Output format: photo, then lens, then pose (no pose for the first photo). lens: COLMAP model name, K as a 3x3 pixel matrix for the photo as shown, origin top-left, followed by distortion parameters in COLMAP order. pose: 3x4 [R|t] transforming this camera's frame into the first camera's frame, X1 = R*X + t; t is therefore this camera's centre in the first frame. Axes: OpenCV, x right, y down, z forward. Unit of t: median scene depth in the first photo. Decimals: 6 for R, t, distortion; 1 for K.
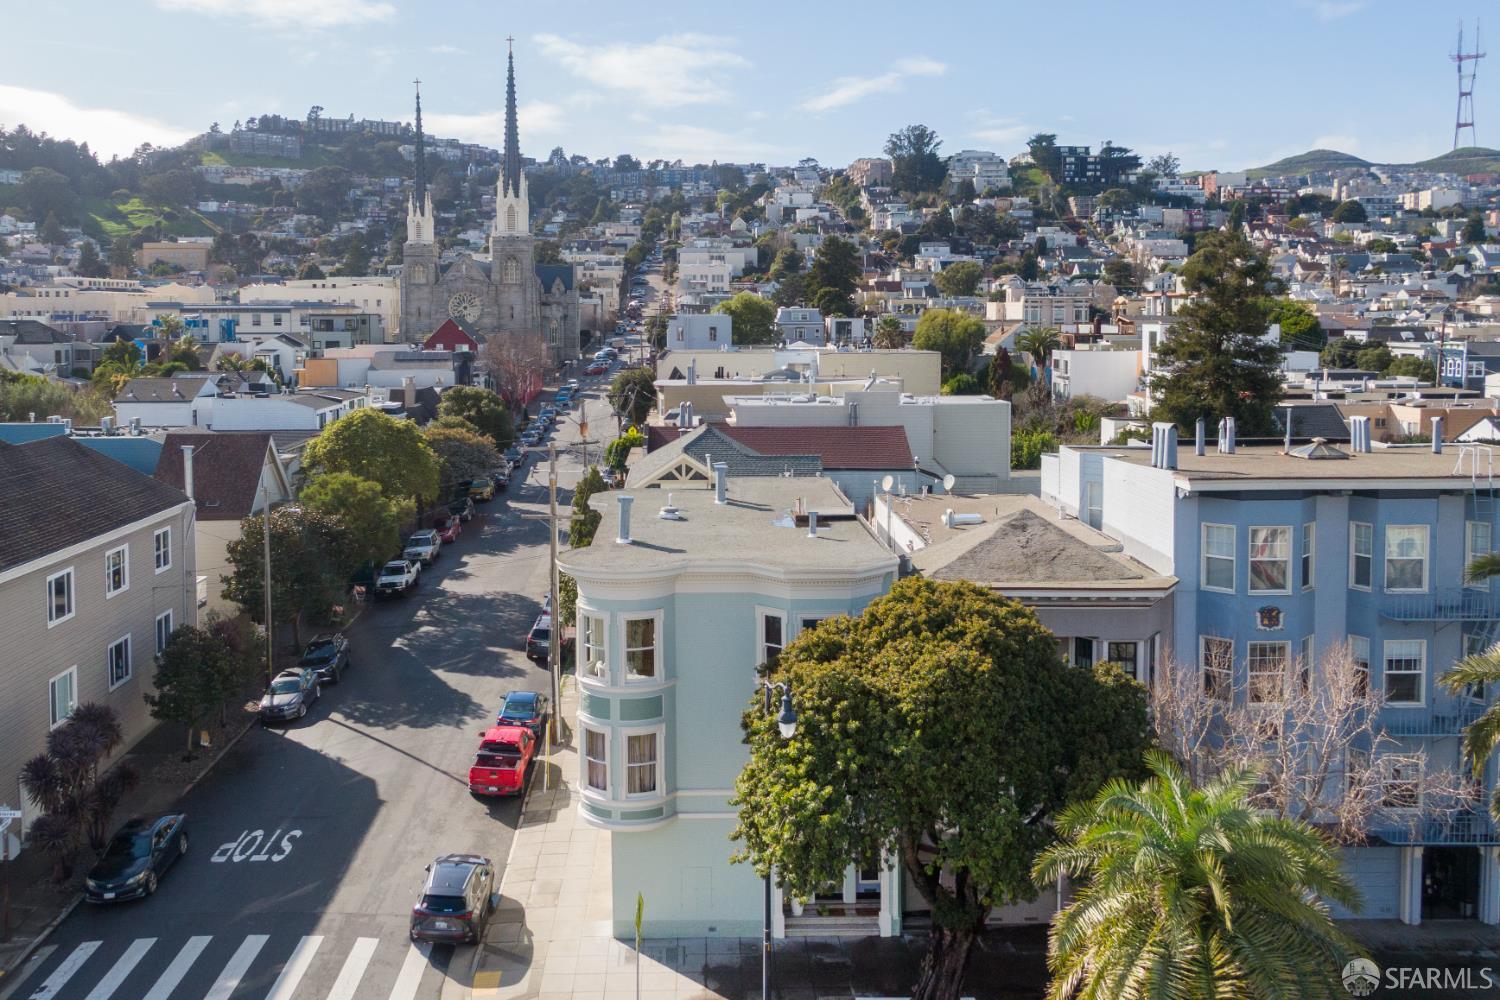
lens RADIAL K [[1503.8, 0, 695.8], [0, 1503.8, 381.2], [0, 0, 1]] dist [0.024091, -0.035135]
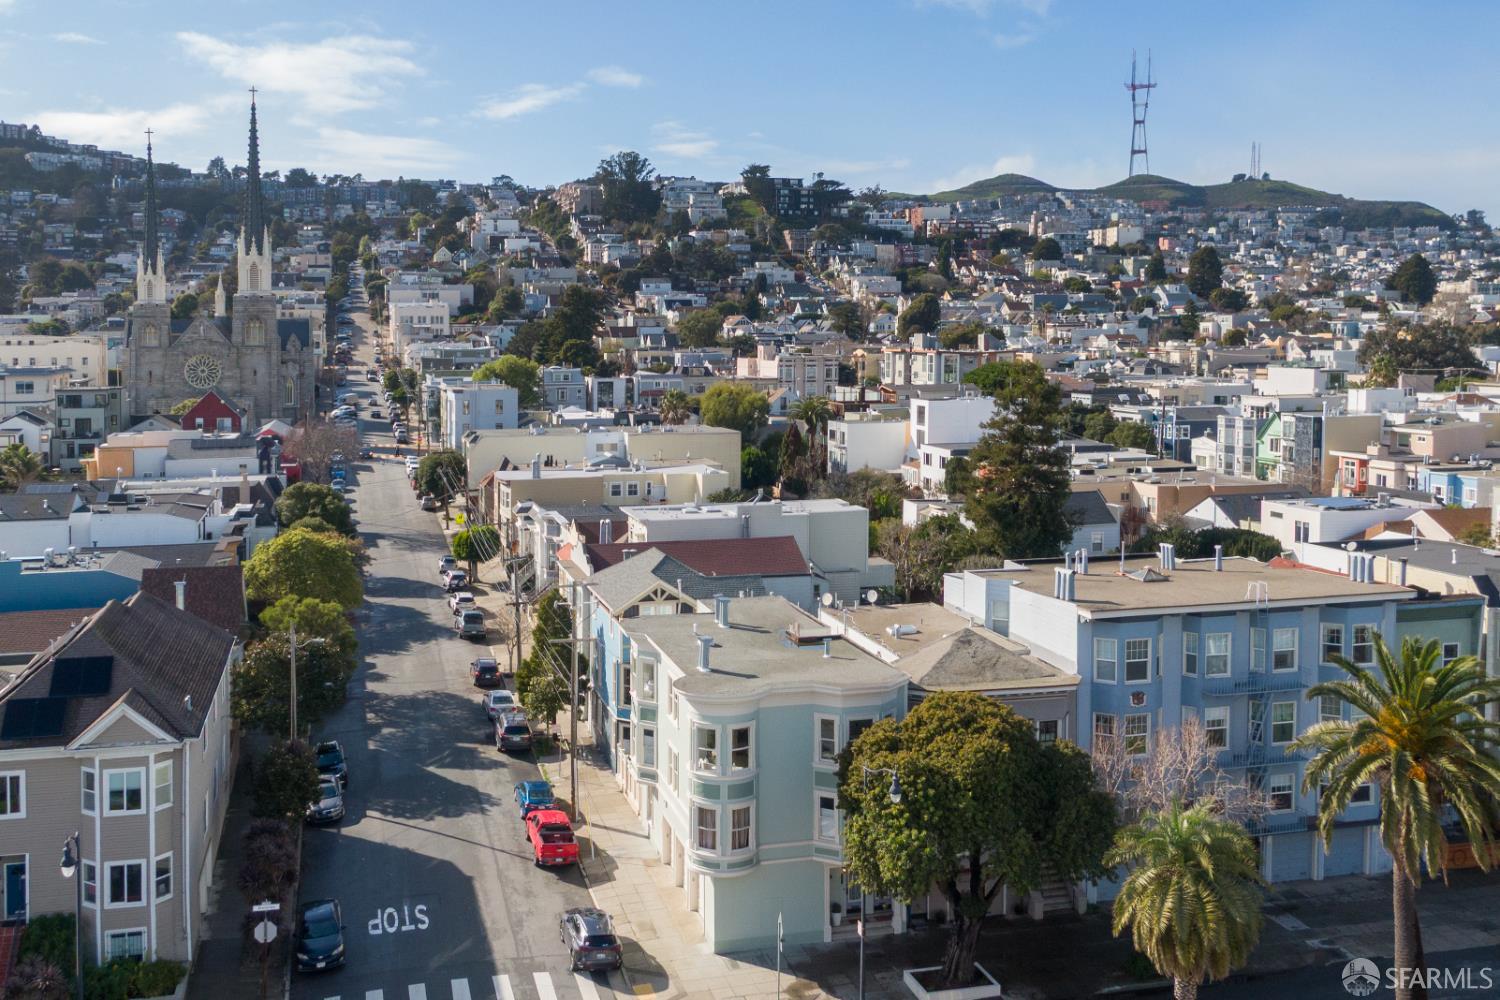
lens RADIAL K [[1733.3, 0, 753.8], [0, 1733.3, 388.0], [0, 0, 1]] dist [0.026790, -0.036342]
pose [[0.965058, -0.017017, 0.261483, -0.094184], [0.015481, 0.999849, 0.007934, -0.037247], [-0.261578, -0.003608, 0.965176, -0.124578]]
